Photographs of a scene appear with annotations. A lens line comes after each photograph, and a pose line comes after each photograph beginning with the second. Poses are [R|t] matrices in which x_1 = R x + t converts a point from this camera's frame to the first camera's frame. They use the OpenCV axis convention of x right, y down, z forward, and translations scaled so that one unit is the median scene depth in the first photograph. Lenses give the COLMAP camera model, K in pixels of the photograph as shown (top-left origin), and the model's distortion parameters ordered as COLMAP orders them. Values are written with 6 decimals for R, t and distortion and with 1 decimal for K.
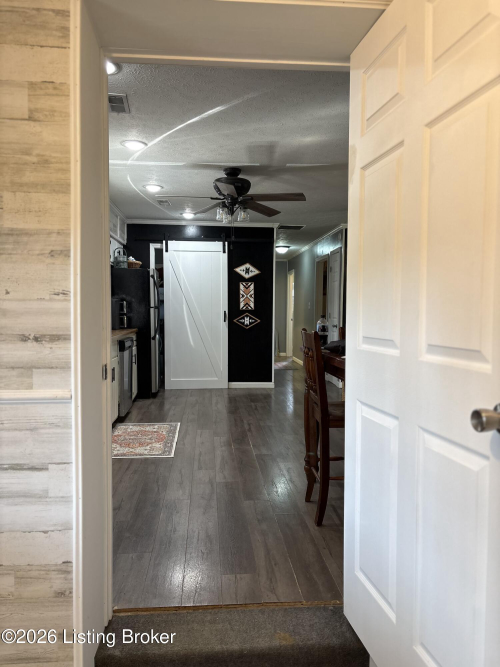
lens RADIAL K [[508.1, 0, 249.2], [0, 508.1, 335.3], [0, 0, 1]] dist [0.040460, -0.032356]
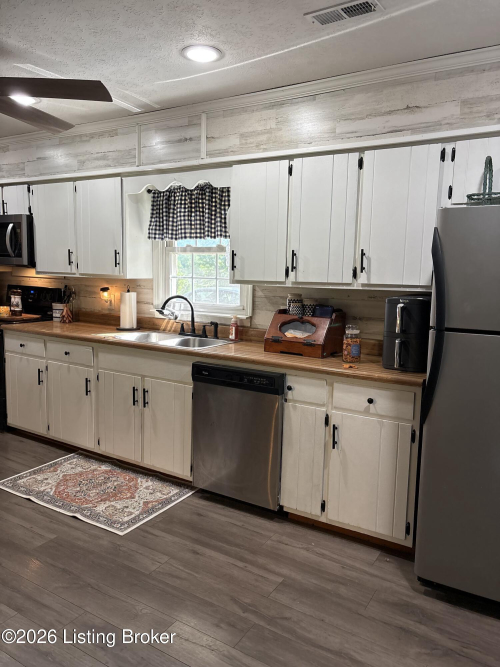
lens RADIAL K [[508.1, 0, 249.2], [0, 508.1, 335.3], [0, 0, 1]] dist [0.040460, -0.032356]
pose [[-0.596988, 0.091521, -0.797013, 0.129395], [-0.063705, 0.984926, 0.160817, -0.084234], [0.799717, 0.146779, -0.582159, 0.961571]]
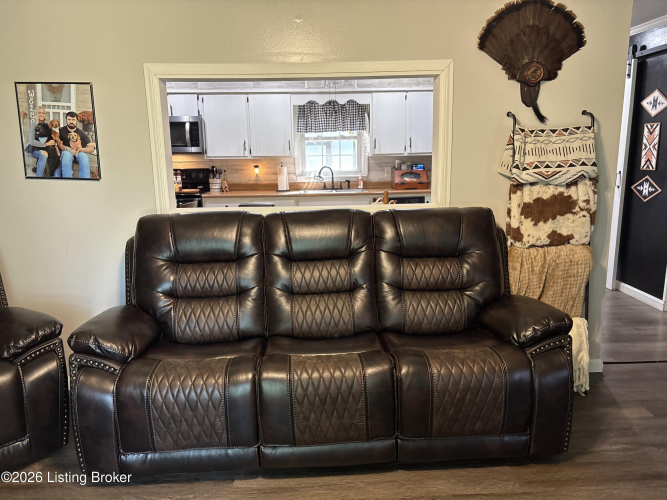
lens RADIAL K [[508.1, 0, 331.7], [0, 508.1, 253.5], [0, 0, 1]] dist [0.040460, -0.032356]
pose [[-0.051224, 0.192877, -0.979885, 0.631840], [-0.032231, 0.980343, 0.194652, -0.060045], [0.998167, 0.041554, -0.044000, 0.661868]]
